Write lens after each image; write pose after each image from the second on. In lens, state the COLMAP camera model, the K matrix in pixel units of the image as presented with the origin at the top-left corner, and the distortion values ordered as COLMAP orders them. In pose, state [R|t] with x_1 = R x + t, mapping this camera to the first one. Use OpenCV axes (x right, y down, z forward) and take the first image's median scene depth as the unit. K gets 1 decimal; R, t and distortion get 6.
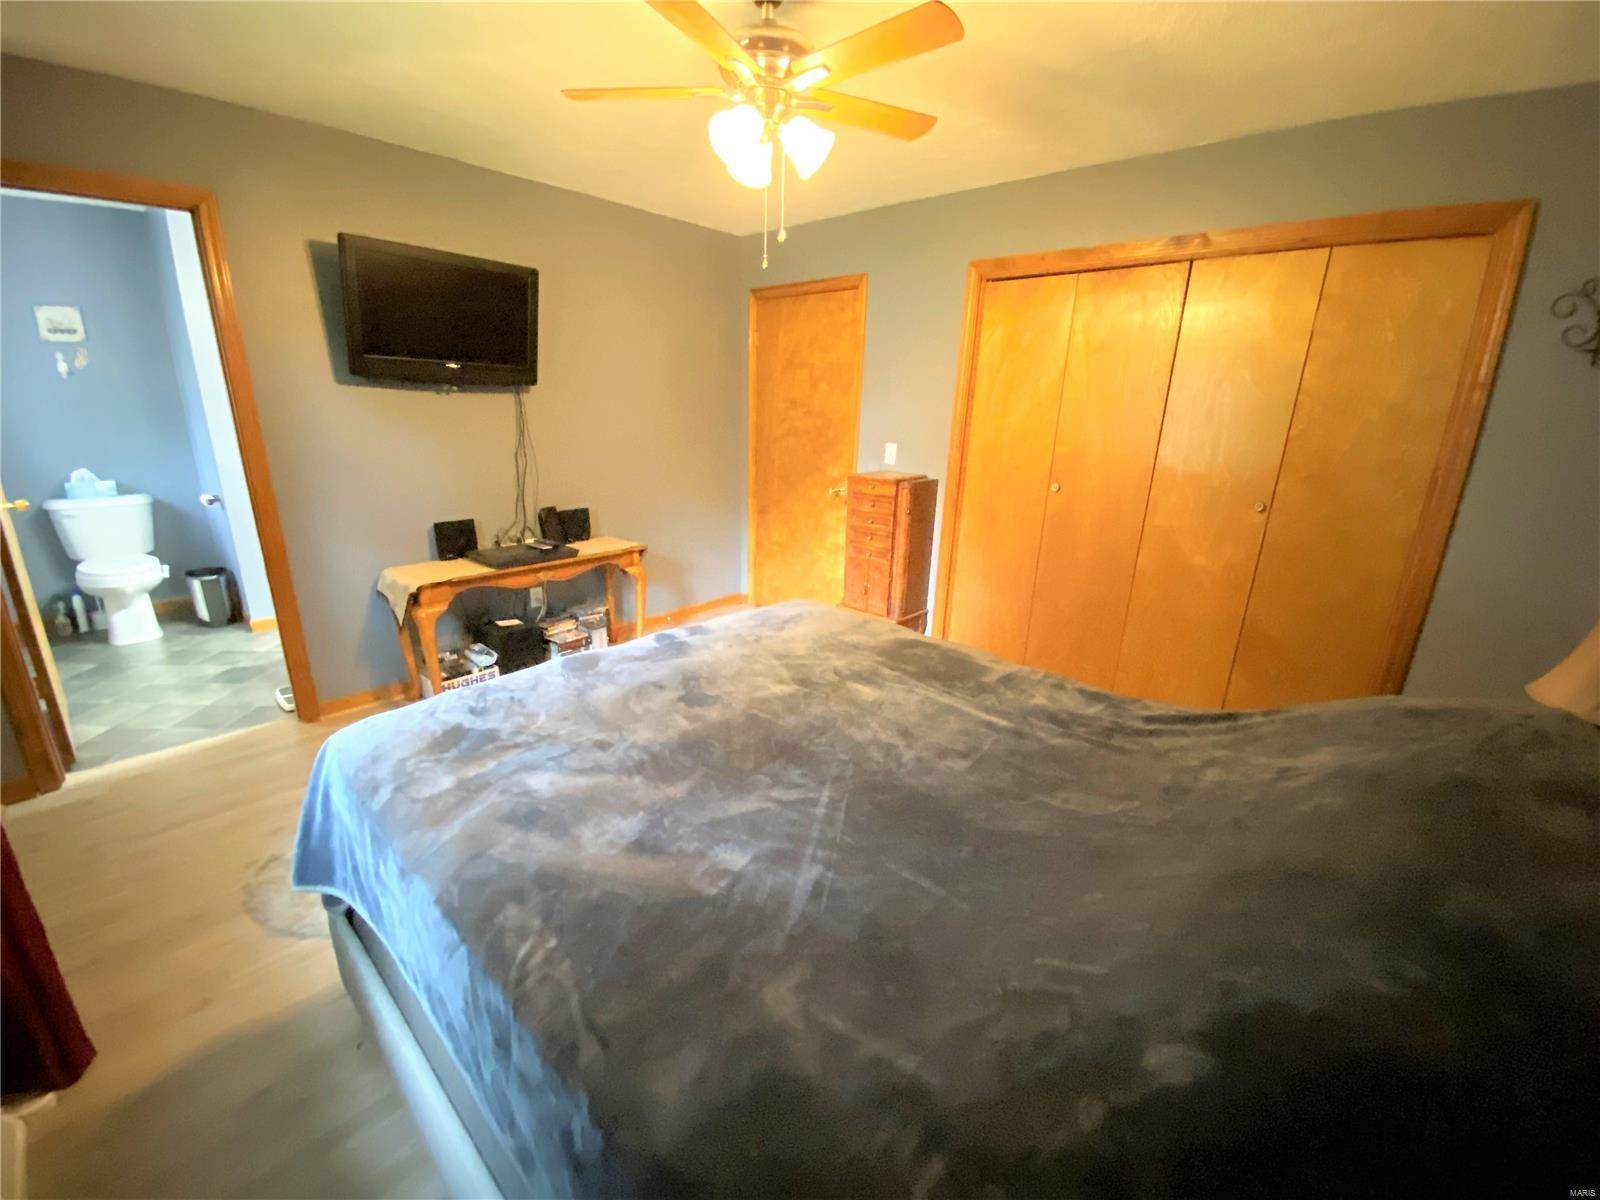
lens RADIAL K [[653.3, 0, 800.9], [0, 653.3, 606.2], [0, 0, 1]] dist [0.013584, -0.018095]
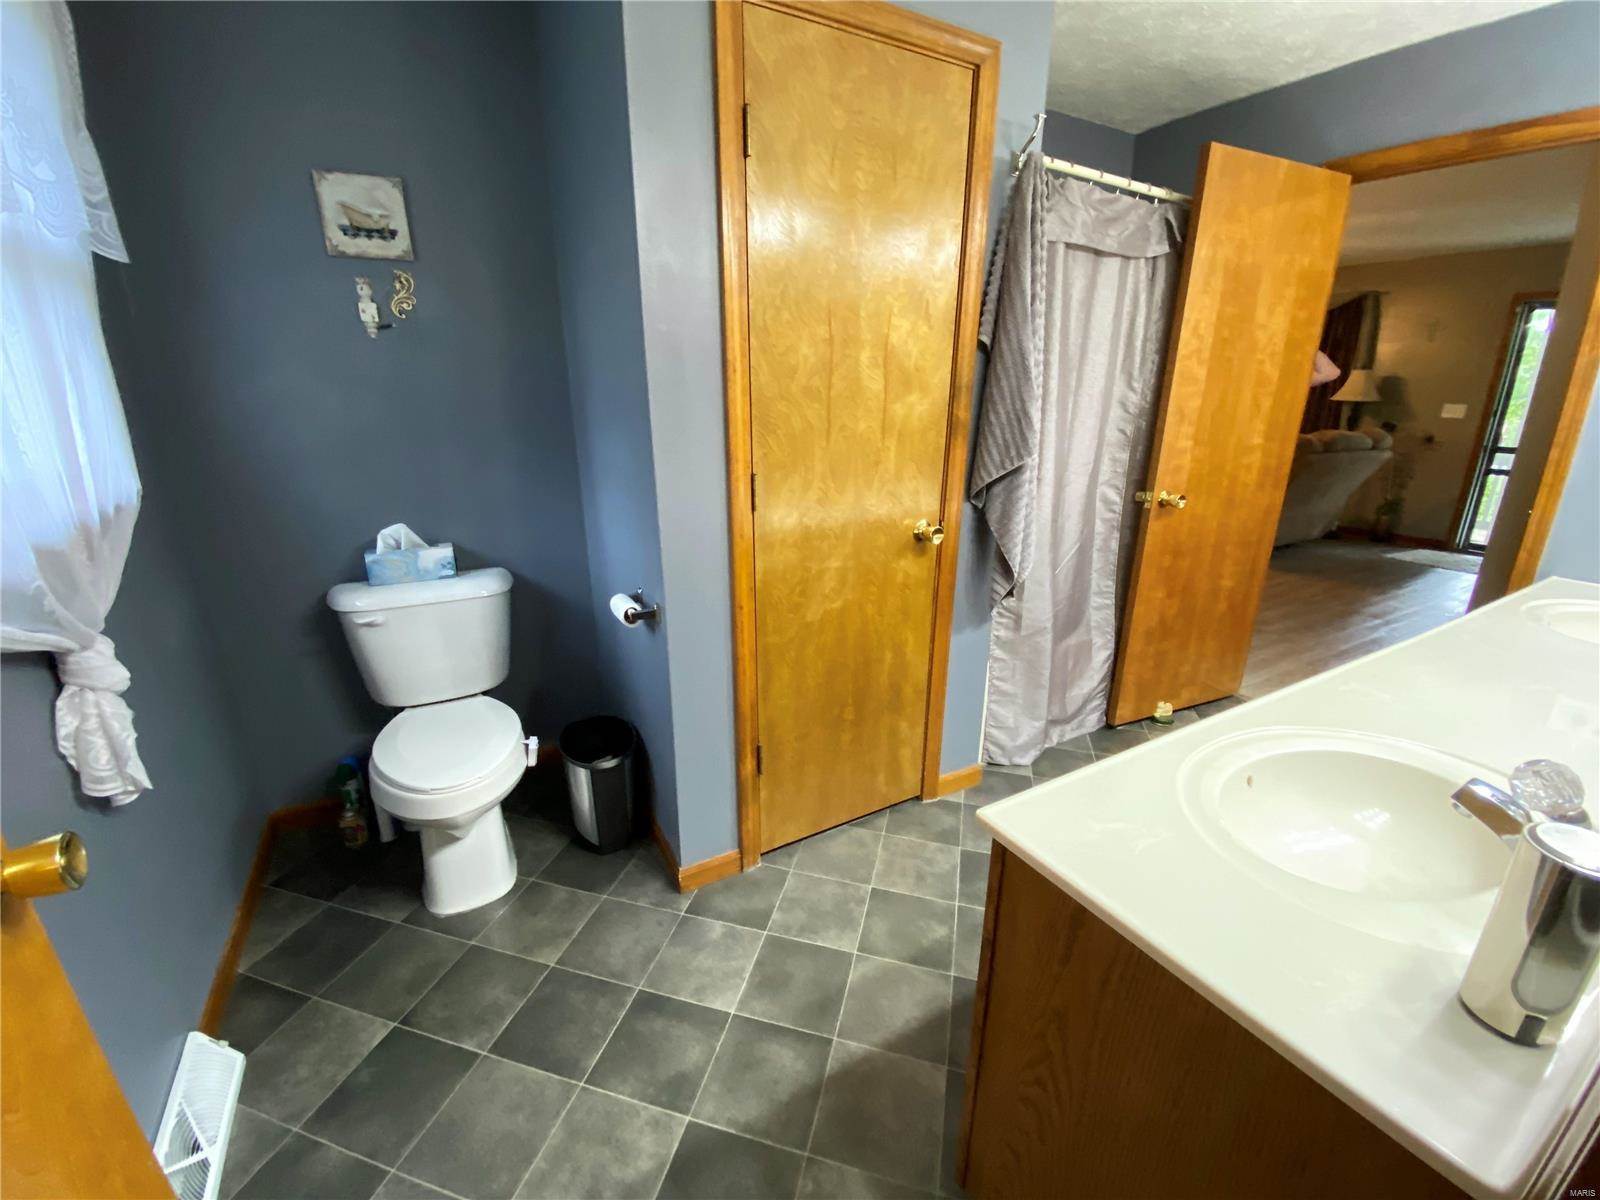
lens RADIAL K [[653.3, 0, 800.9], [0, 653.3, 606.2], [0, 0, 1]] dist [0.013584, -0.018095]
pose [[0.944839, 0.067276, -0.320552, -0.670114], [-0.064910, 0.997727, 0.018072, -0.182165], [0.321040, 0.003732, 0.947058, 0.636255]]
